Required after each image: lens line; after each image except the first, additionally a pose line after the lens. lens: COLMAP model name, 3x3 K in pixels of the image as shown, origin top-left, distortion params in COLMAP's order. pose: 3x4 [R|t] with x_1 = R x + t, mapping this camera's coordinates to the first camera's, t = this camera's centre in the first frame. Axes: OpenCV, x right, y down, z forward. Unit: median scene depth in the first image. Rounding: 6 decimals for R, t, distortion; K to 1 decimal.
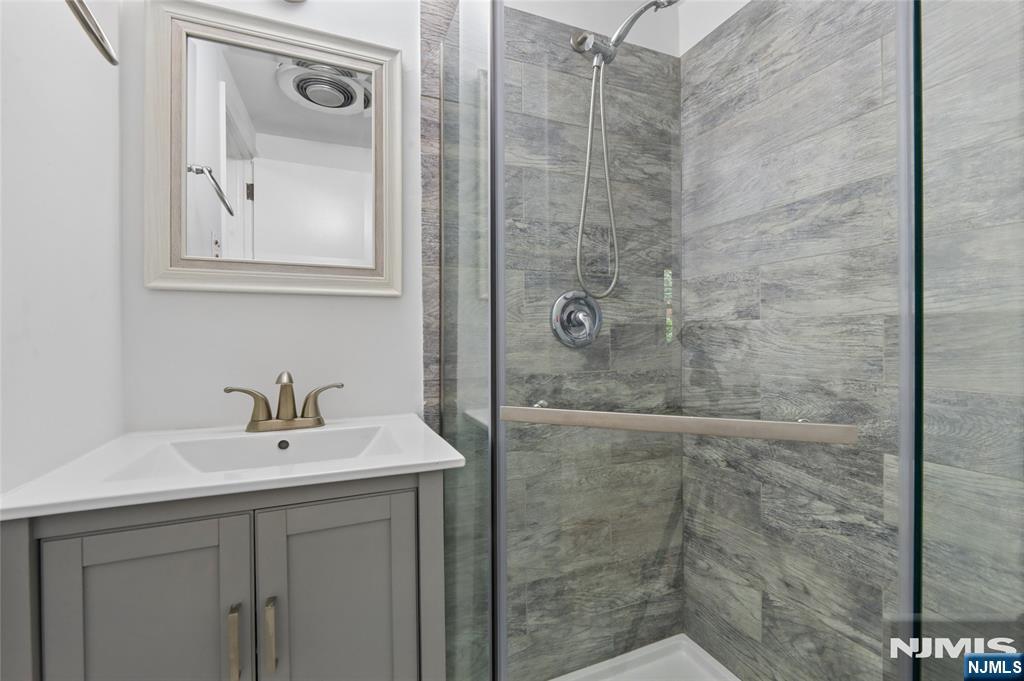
lens RADIAL K [[443.7, 0, 512.0], [0, 443.7, 340.5], [0, 0, 1]] dist [-0.002200, -0.000322]
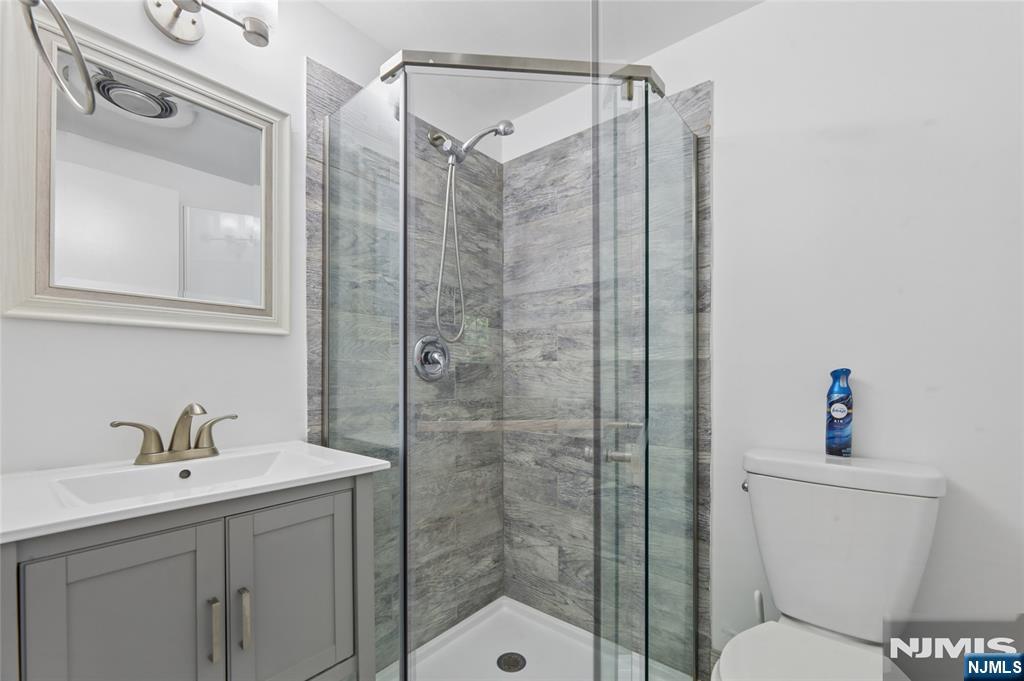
lens RADIAL K [[432.3, 0, 511.3], [0, 432.3, 376.4], [0, 0, 1]] dist [0.000610, -0.000062]
pose [[0.888125, 0.000832, 0.459601, -0.227324], [-0.000523, 1.000000, -0.000800, 0.004045], [-0.459602, 0.000470, 0.888125, -0.196452]]
